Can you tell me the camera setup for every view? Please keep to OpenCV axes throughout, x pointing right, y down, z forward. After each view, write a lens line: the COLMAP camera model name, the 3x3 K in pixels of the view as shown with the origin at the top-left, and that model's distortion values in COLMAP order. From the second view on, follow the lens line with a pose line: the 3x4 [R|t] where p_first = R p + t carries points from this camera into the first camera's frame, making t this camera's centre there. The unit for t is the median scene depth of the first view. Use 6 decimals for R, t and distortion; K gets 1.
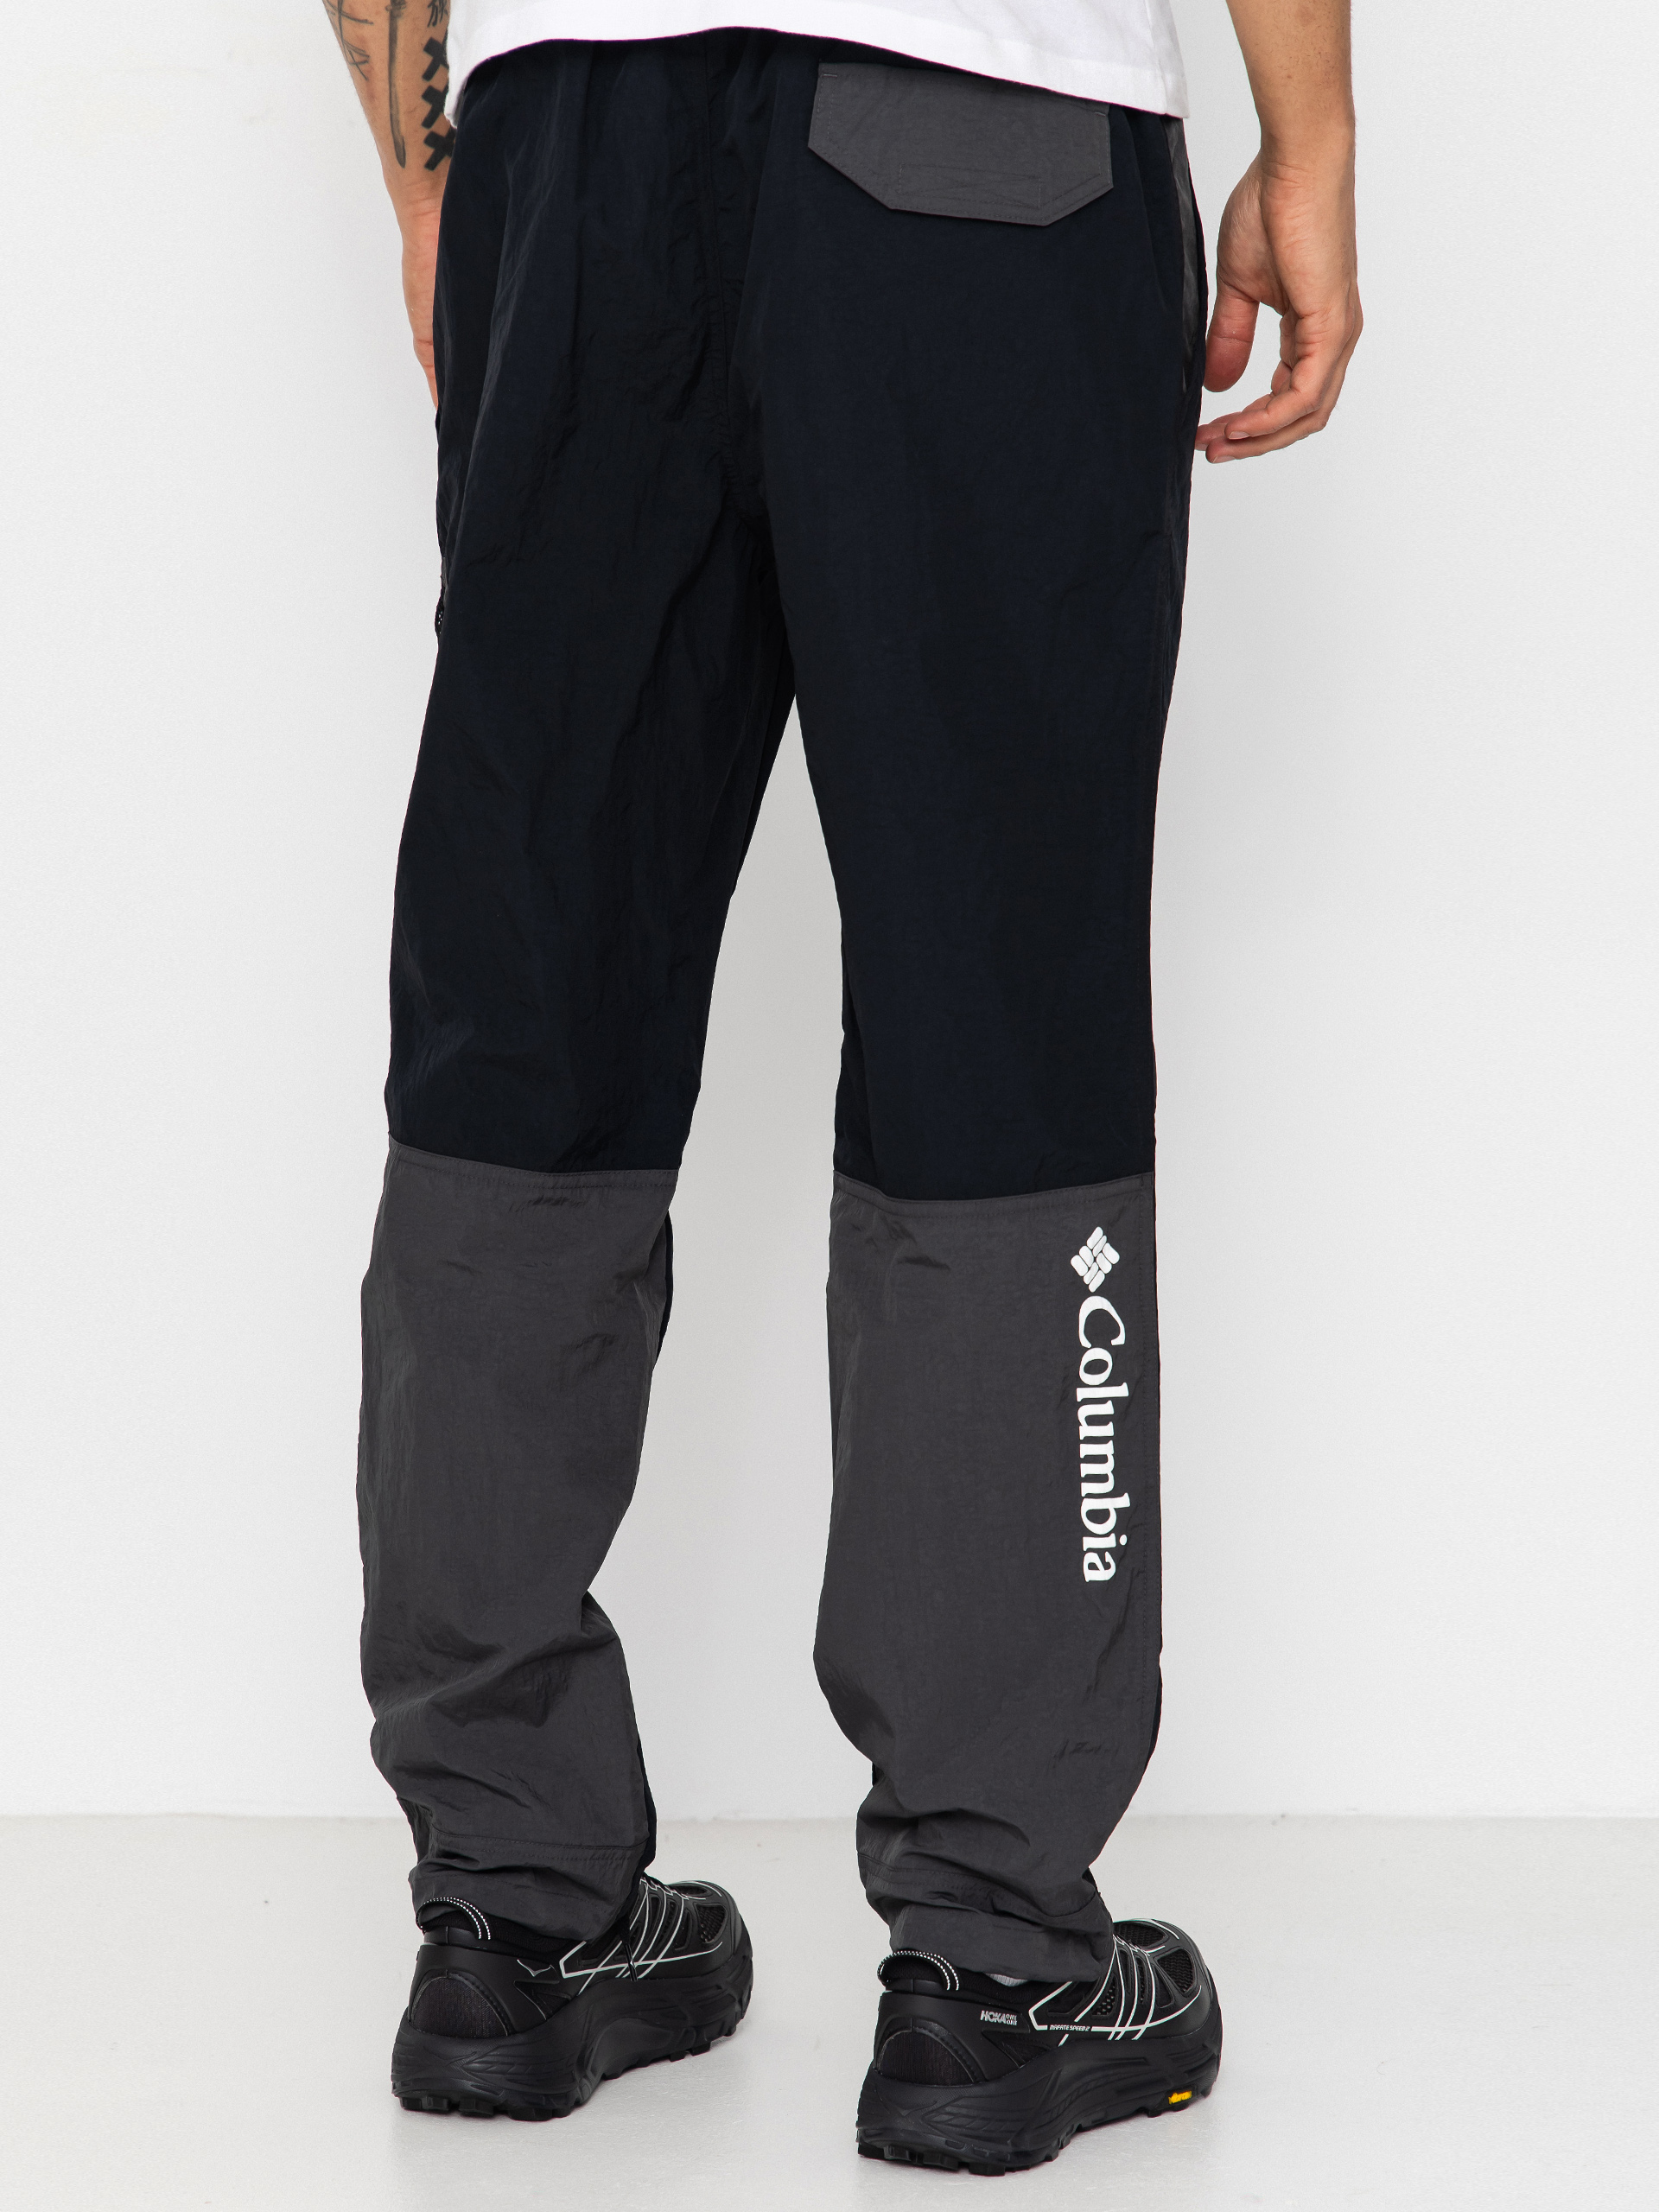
lens RADIAL K [[5630.3, 0, 829.8], [0, 5630.3, 933.9], [0, 0, 1]] dist [-2.907722, 53.610002]
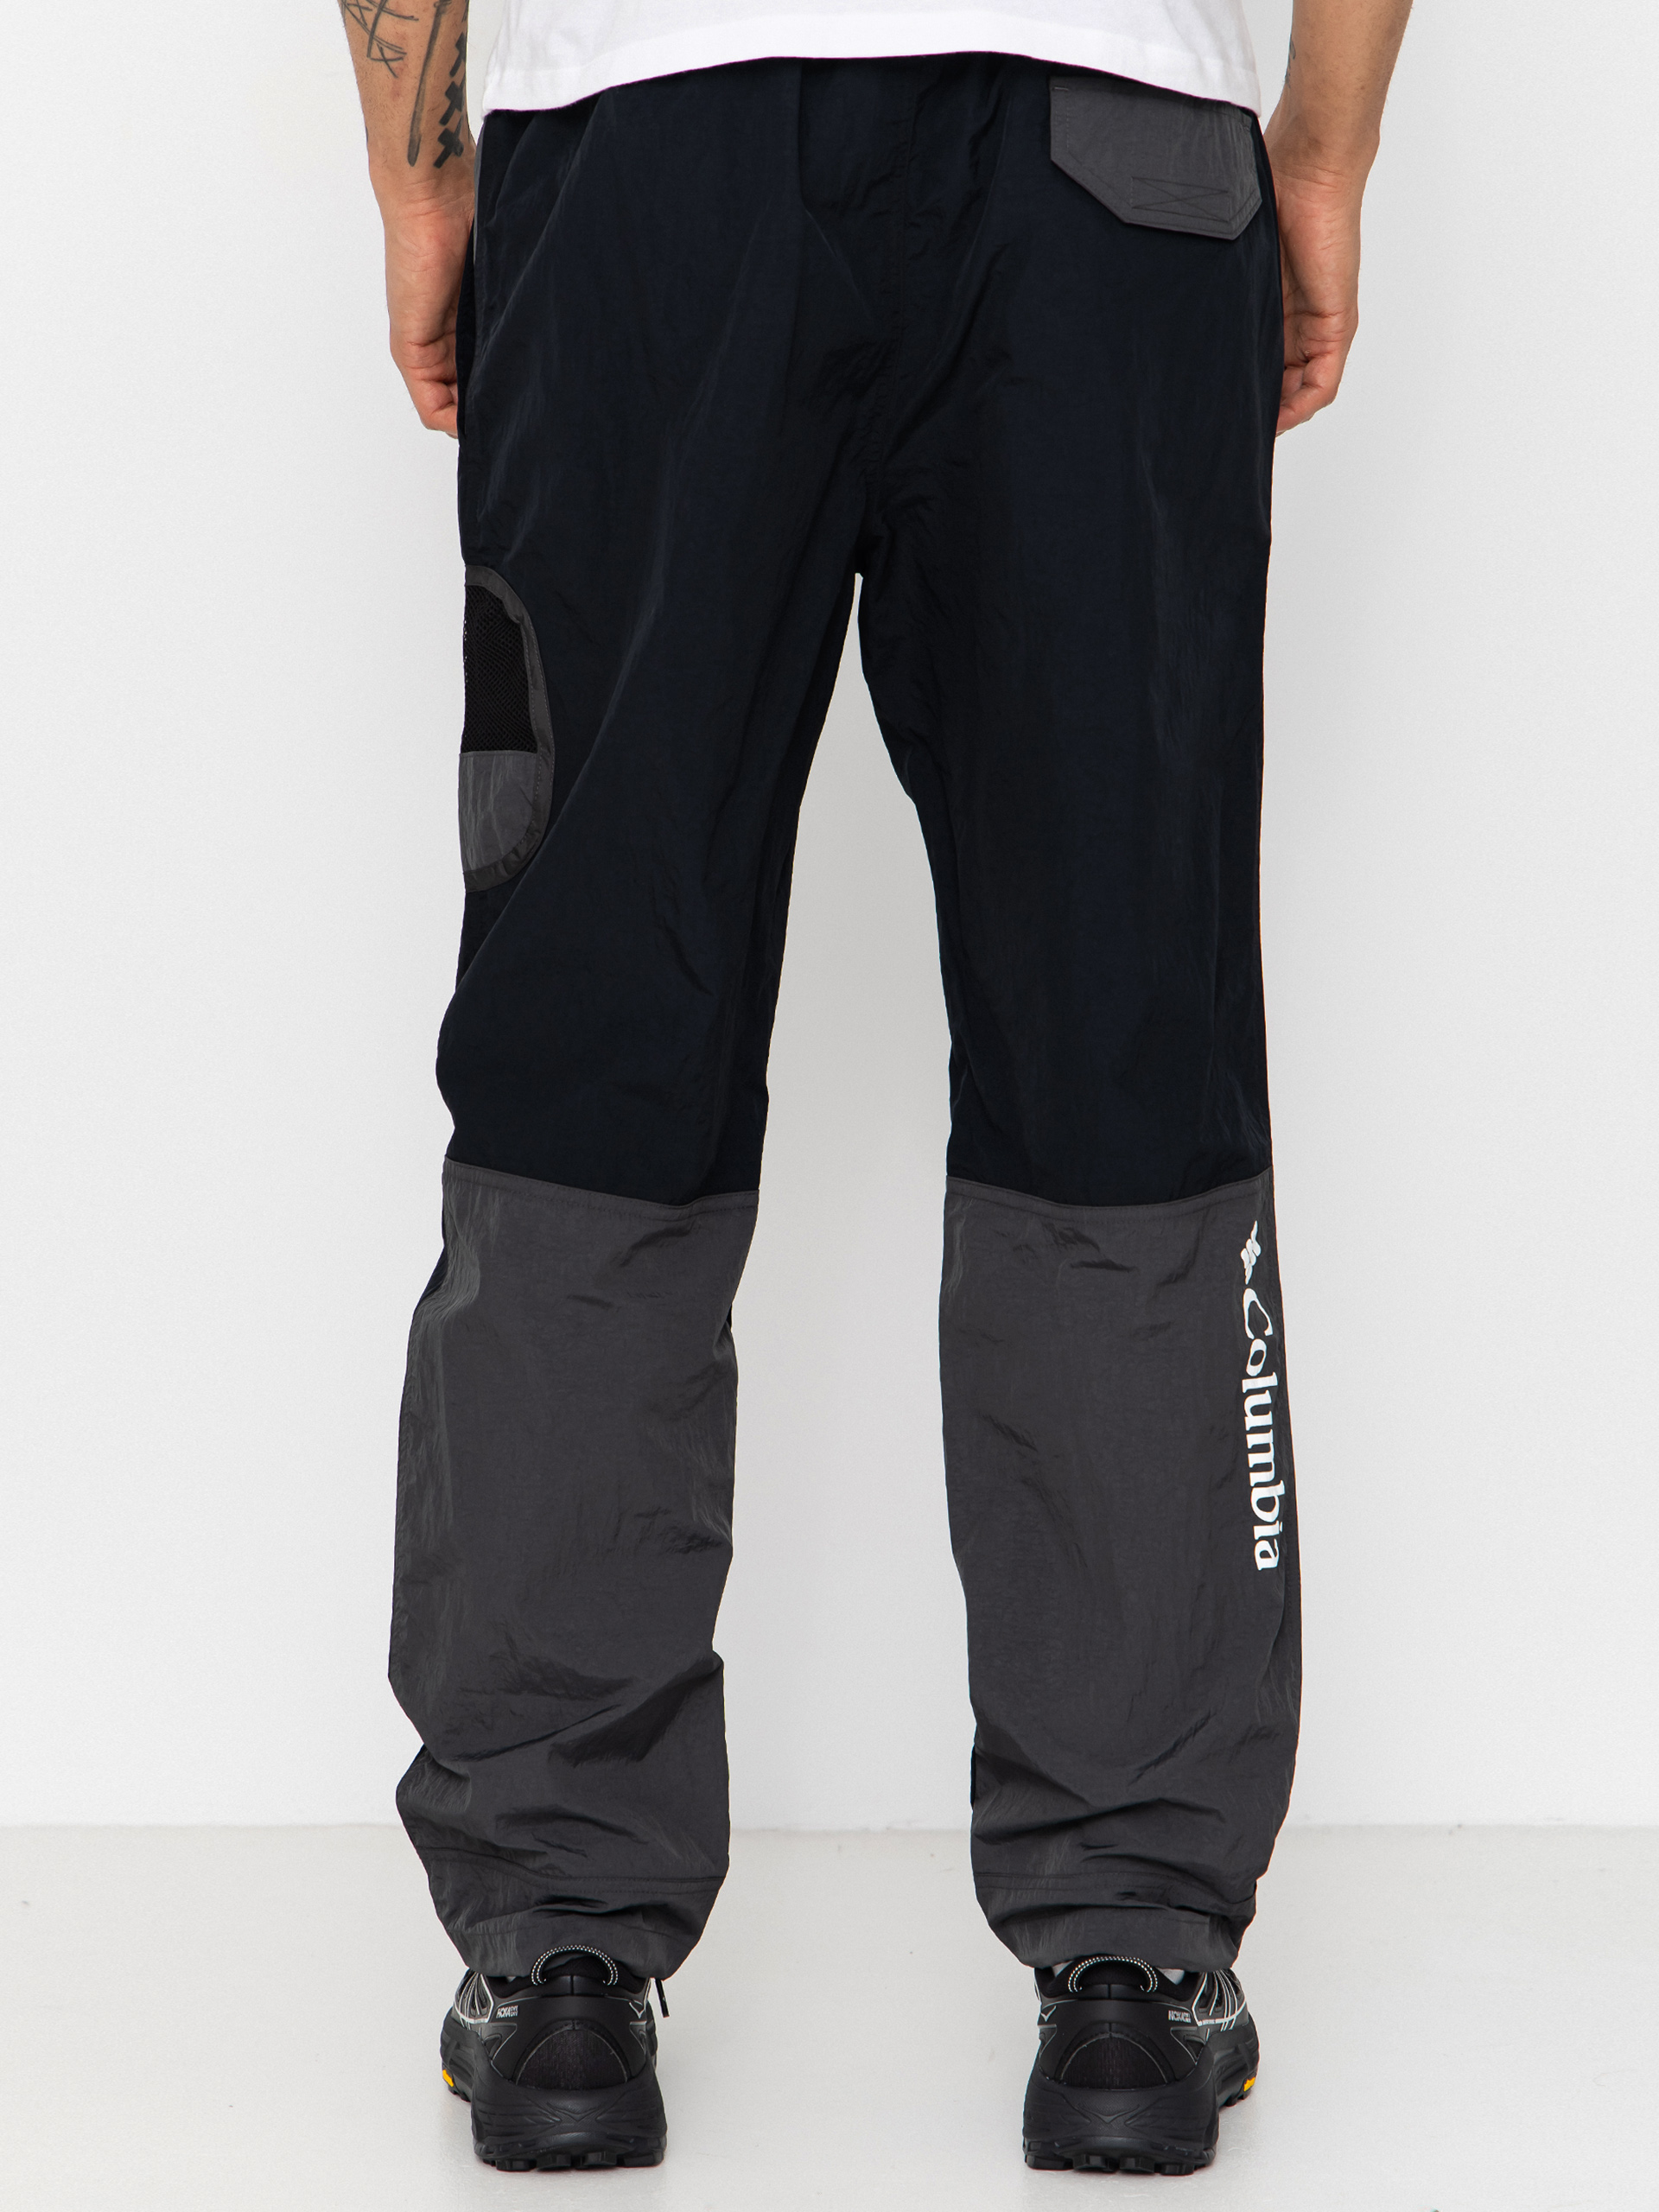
lens RADIAL K [[5630.3, 0, 829.8], [0, 5630.3, 933.9], [0, 0, 1]] dist [-2.907722, 53.610002]
pose [[0.952854, -0.042446, 0.300447, -0.327156], [0.037582, 0.999052, 0.021950, -0.024887], [-0.301094, -0.009623, 0.953546, 0.058877]]
